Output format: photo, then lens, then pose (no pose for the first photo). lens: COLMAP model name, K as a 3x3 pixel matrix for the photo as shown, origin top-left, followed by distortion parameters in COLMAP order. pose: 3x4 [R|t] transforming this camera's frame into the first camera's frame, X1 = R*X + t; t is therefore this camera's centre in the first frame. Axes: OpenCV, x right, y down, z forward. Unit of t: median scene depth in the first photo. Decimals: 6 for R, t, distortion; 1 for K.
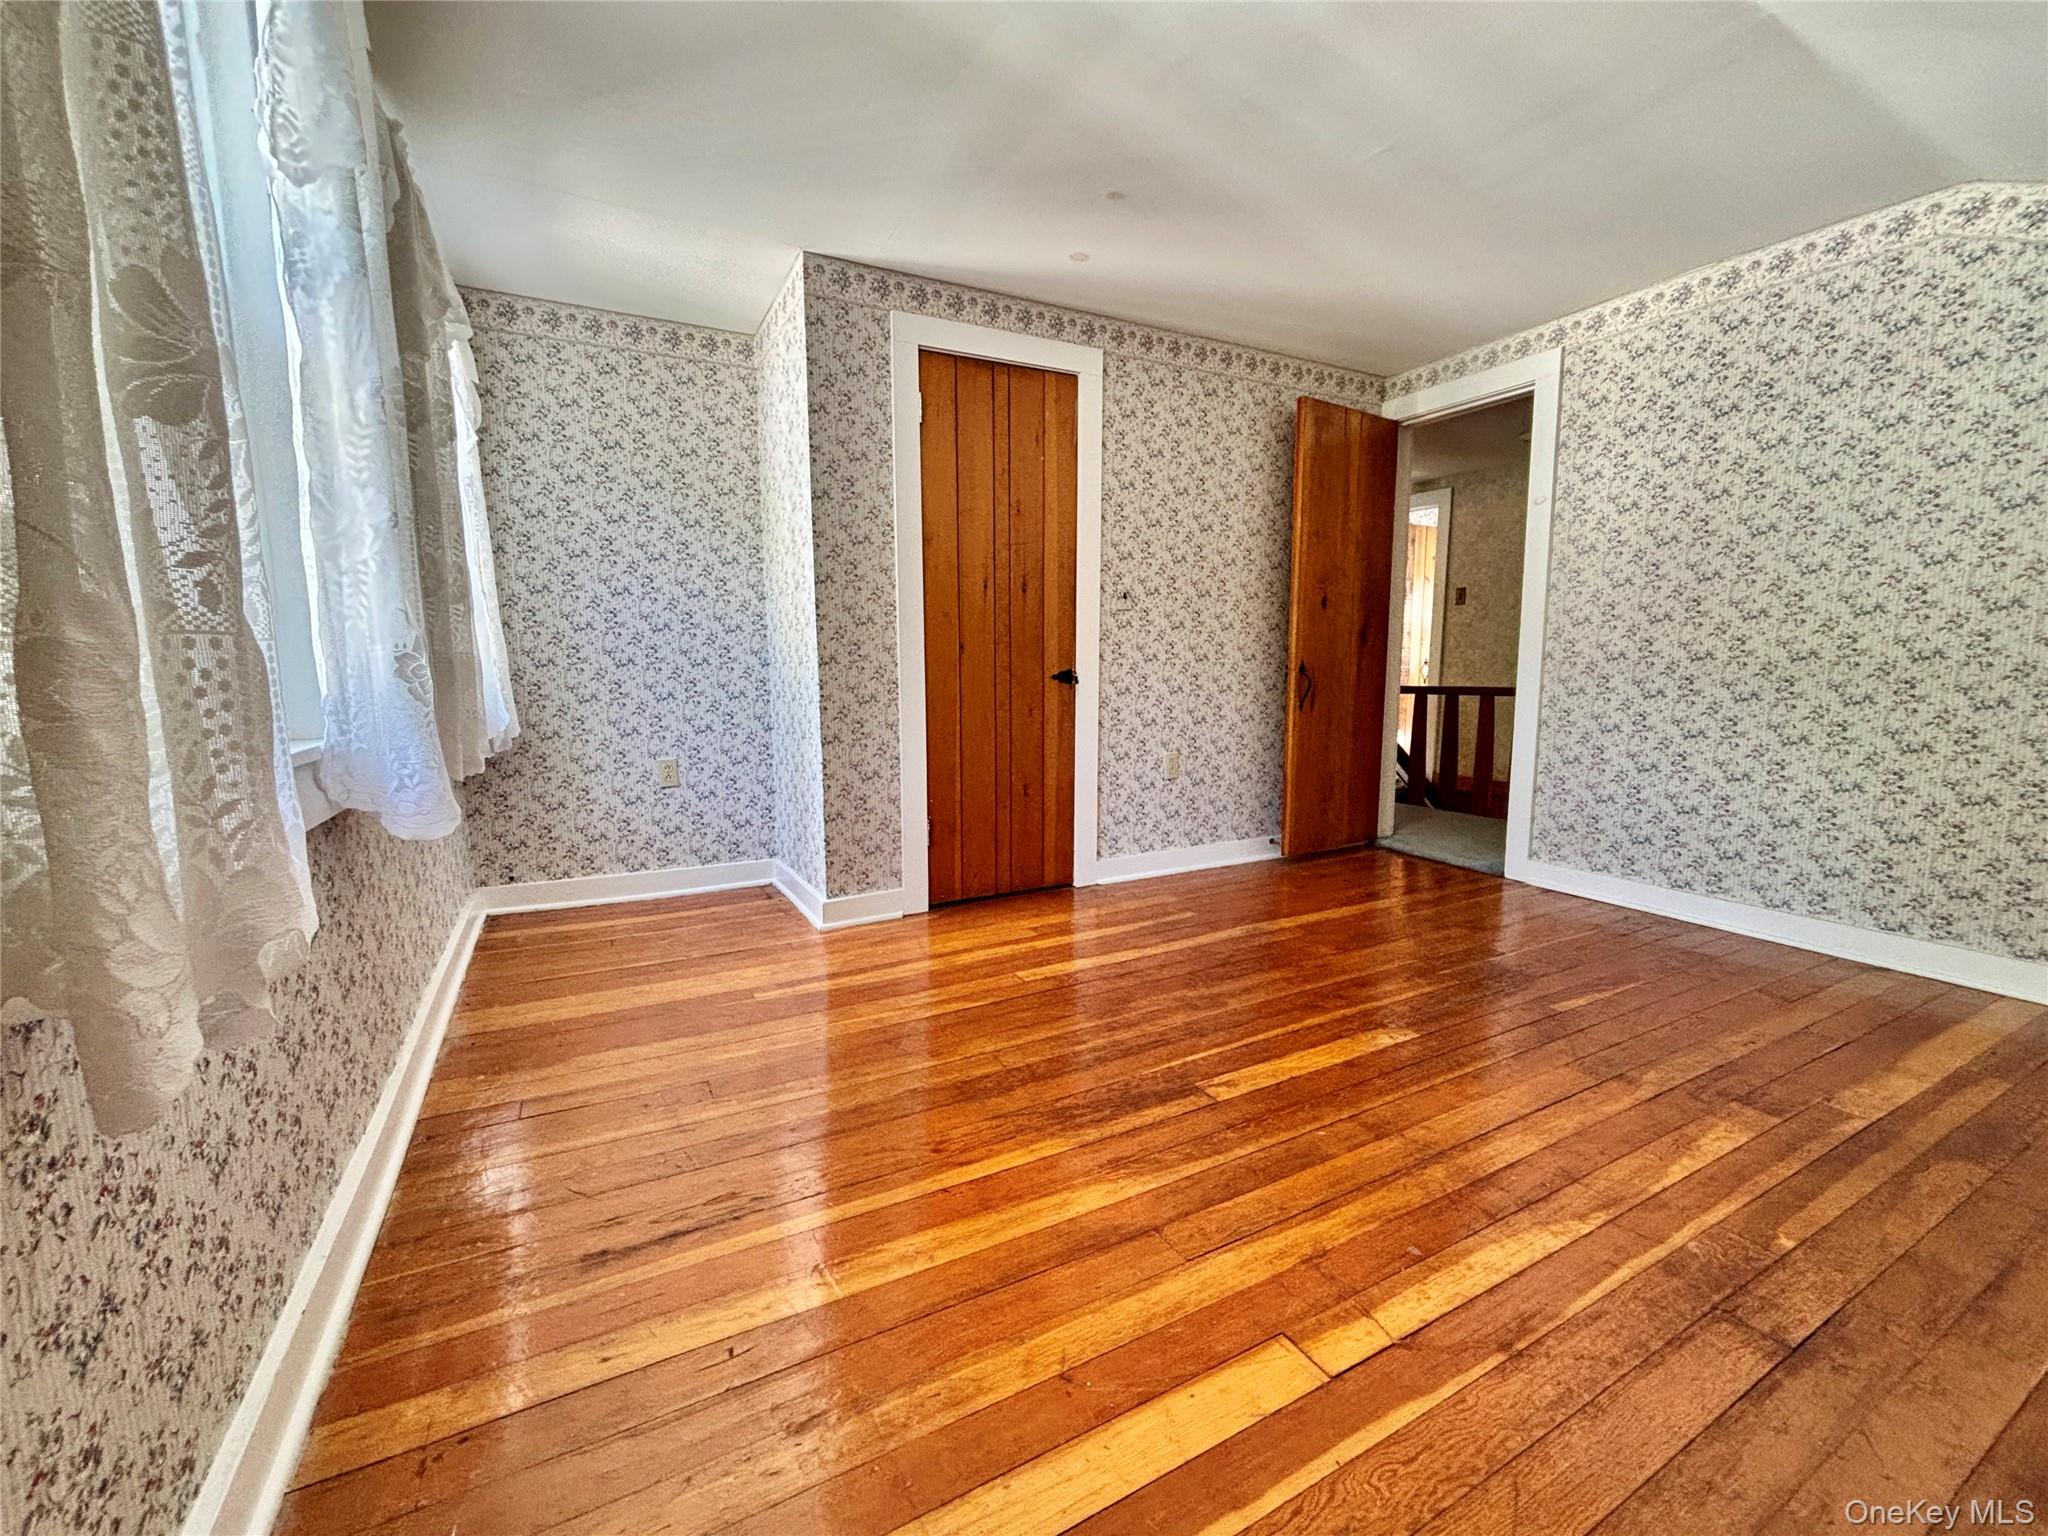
lens RADIAL K [[829.0, 0, 1024.9], [0, 829.0, 762.5], [0, 0, 1]] dist [-0.001444, -0.000120]
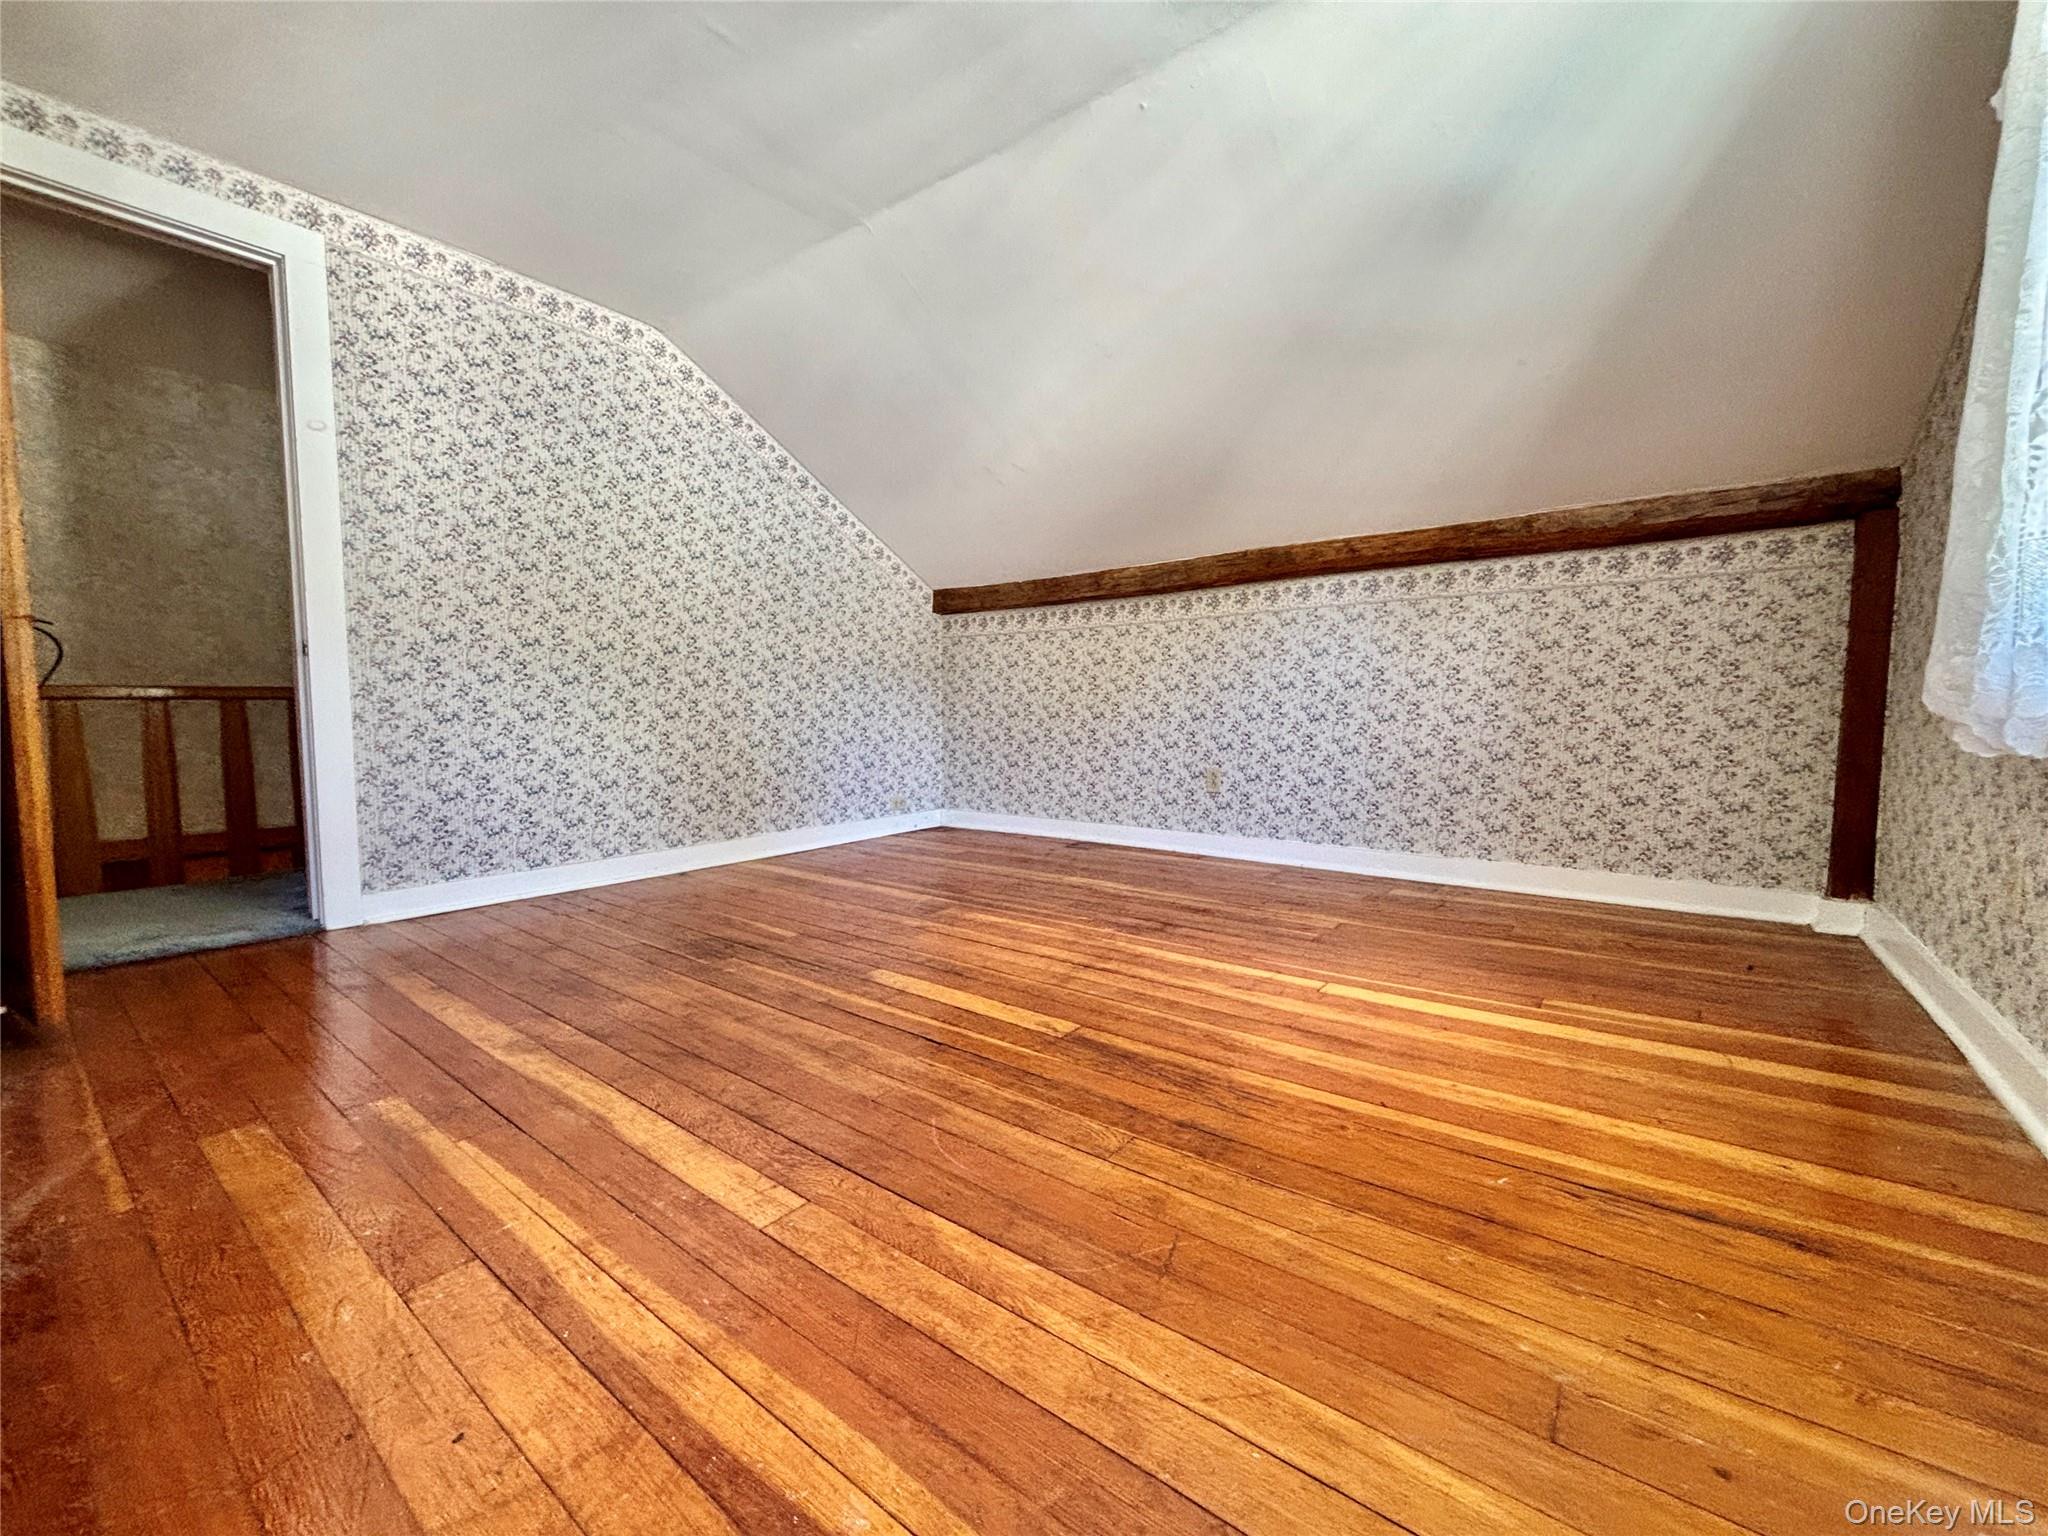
lens RADIAL K [[829.0, 0, 1024.9], [0, 829.0, 762.5], [0, 0, 1]] dist [-0.001444, -0.000120]
pose [[-0.412118, -0.061613, 0.909045, -0.626448], [0.112866, 0.986574, 0.118036, -0.048229], [-0.904113, 0.151246, -0.399631, 1.346208]]
